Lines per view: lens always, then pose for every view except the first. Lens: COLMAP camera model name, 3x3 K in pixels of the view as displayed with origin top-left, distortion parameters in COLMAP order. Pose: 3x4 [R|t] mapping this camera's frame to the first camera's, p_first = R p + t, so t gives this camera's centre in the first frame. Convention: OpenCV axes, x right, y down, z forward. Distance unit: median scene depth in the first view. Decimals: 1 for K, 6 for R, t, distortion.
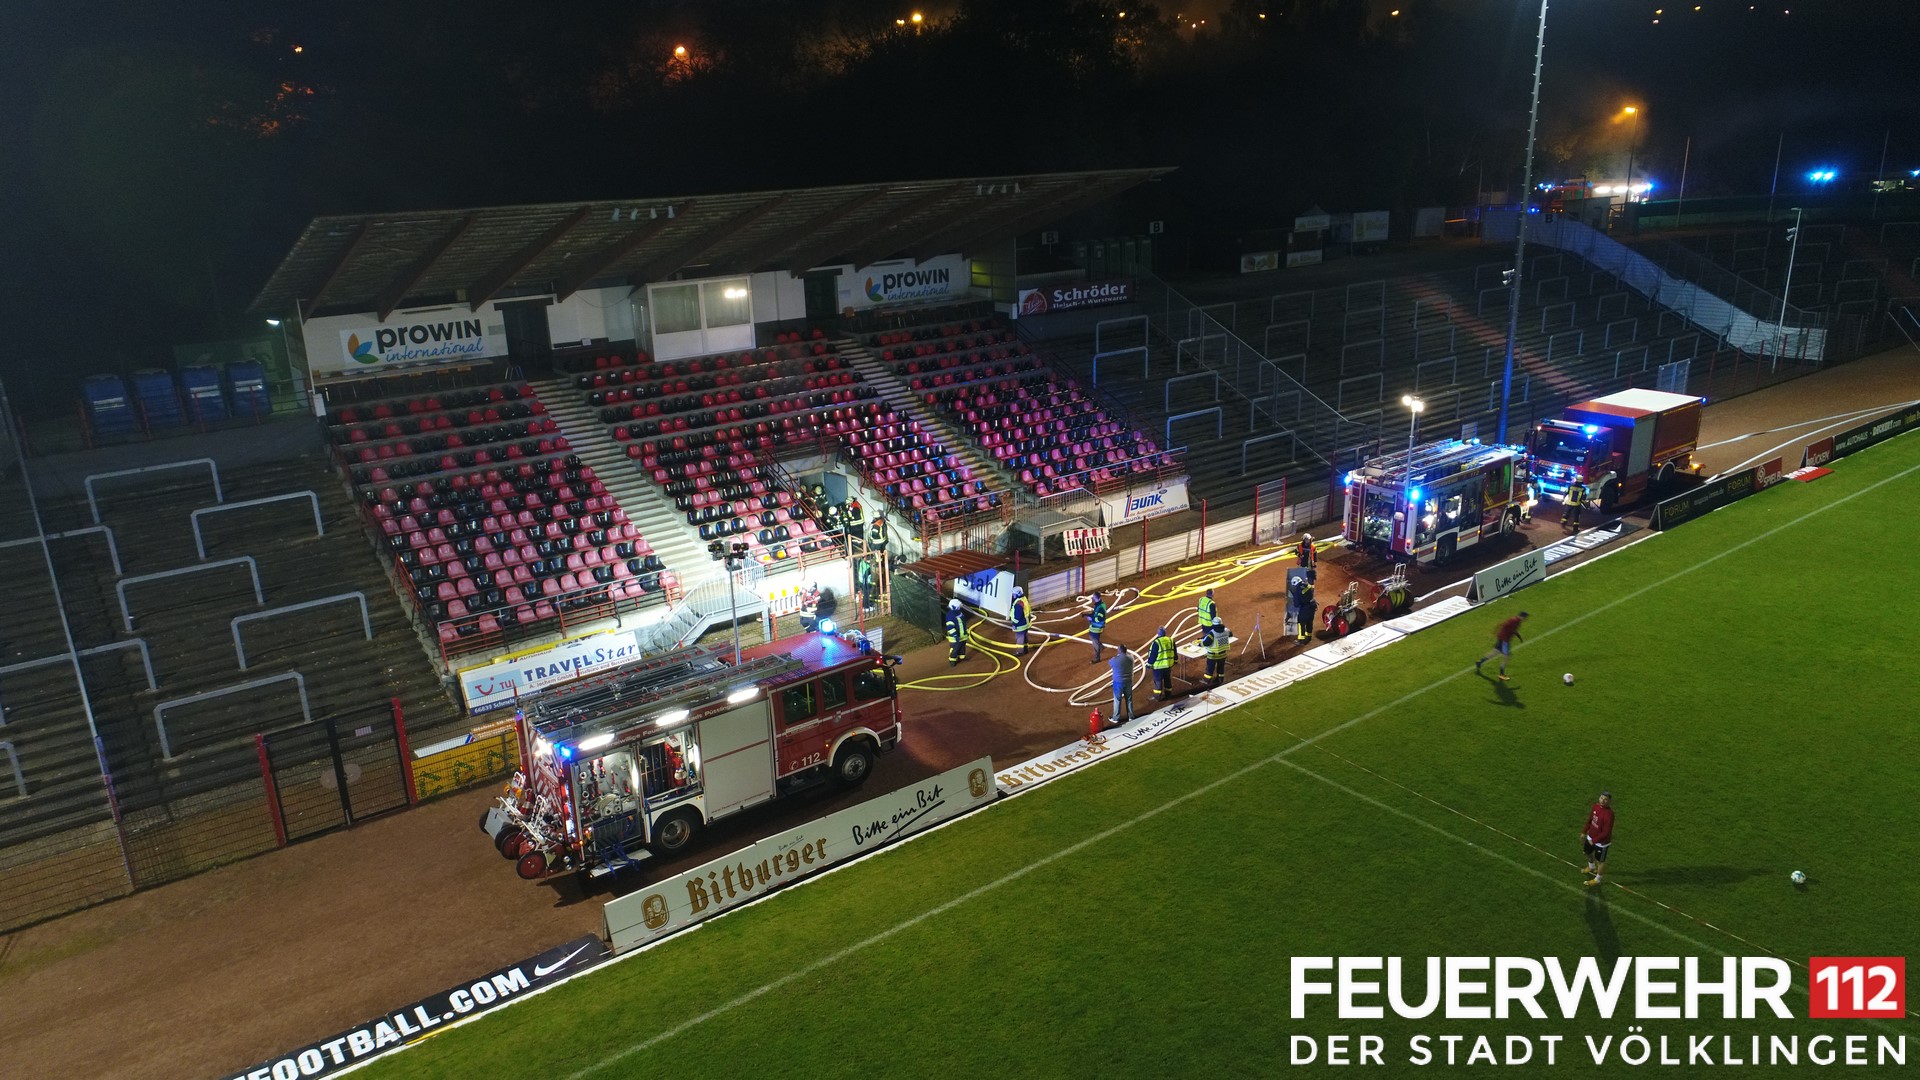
lens RADIAL K [[1291.7, 0, 958.2], [0, 1291.7, 544.5], [0, 0, 1]] dist [0.004040, -0.001033]
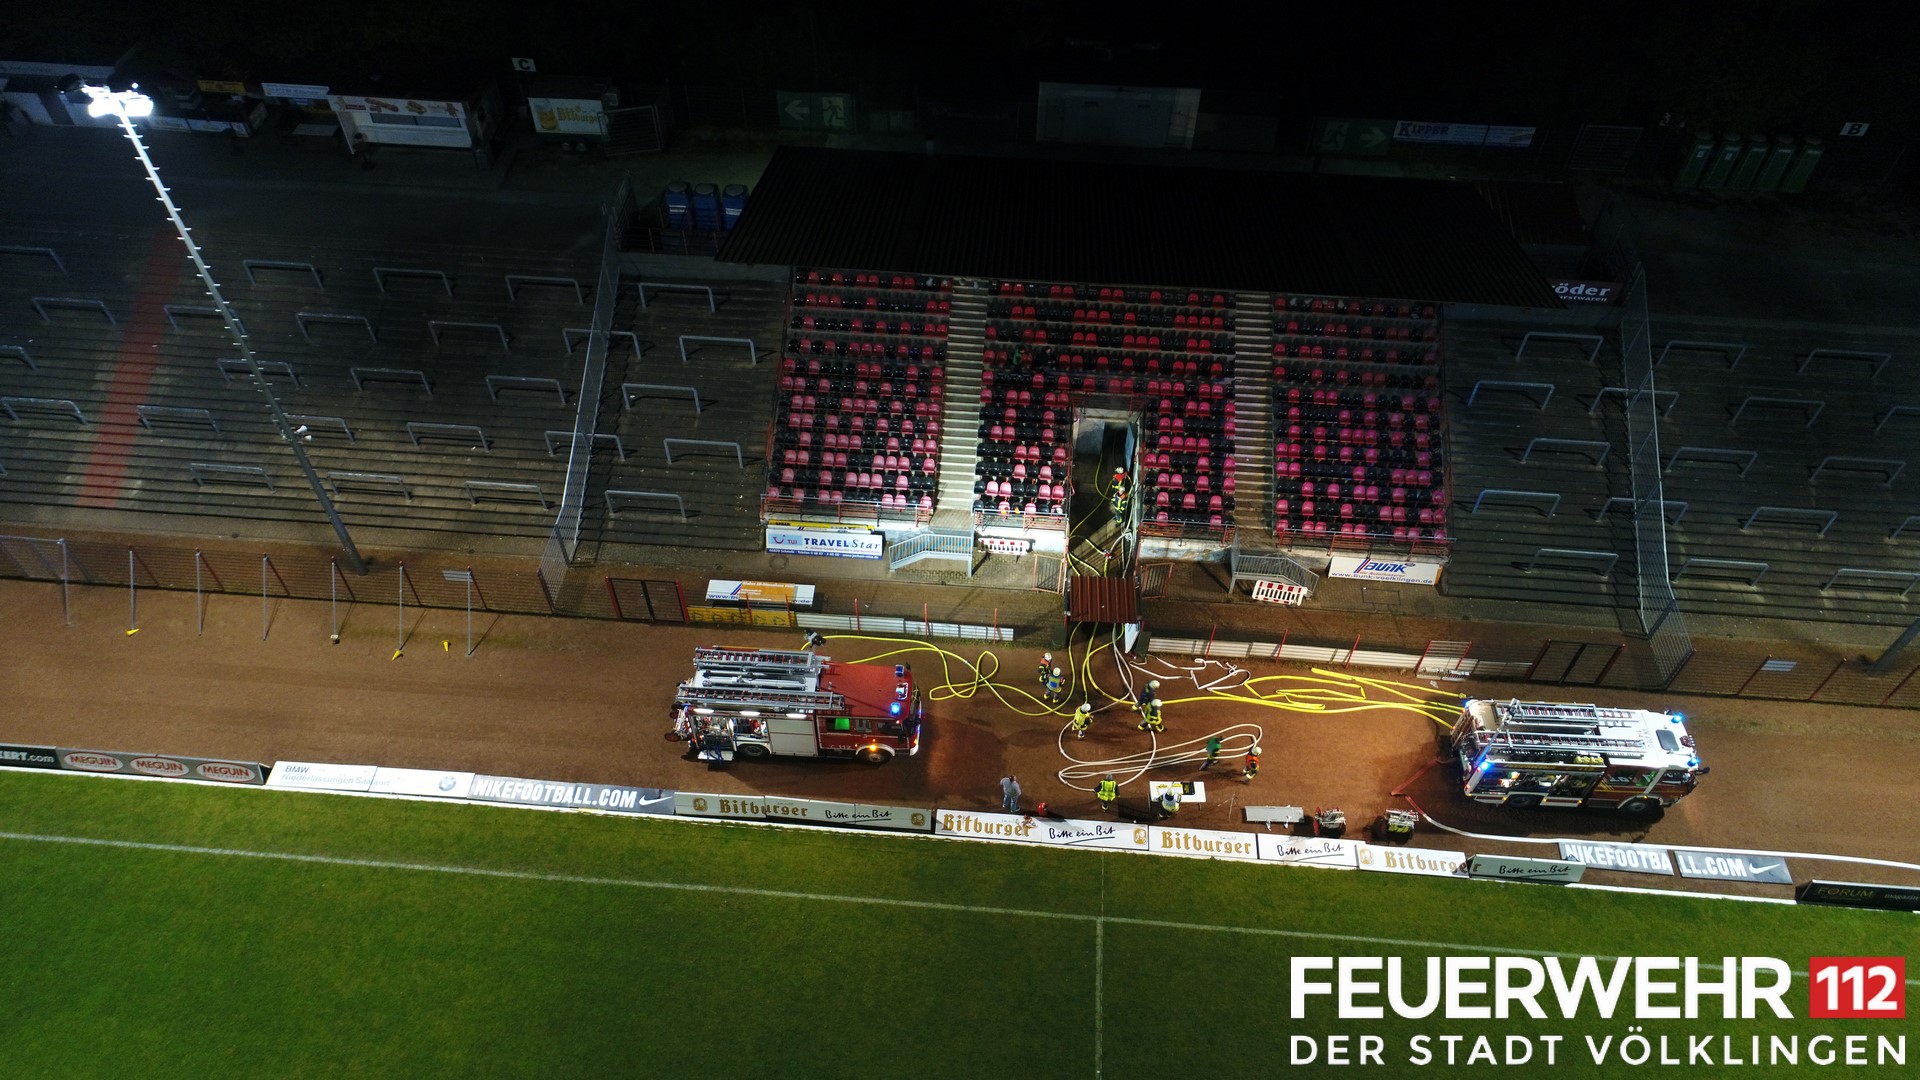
lens RADIAL K [[1291.7, 0, 955.3], [0, 1291.7, 543.3], [0, 0, 1]] dist [0.004040, -0.001033]
pose [[0.750443, 0.526144, -0.400009, 0.359166], [-0.233926, 0.777481, 0.583783, -0.720683], [0.618153, -0.344524, 0.706534, 0.020408]]
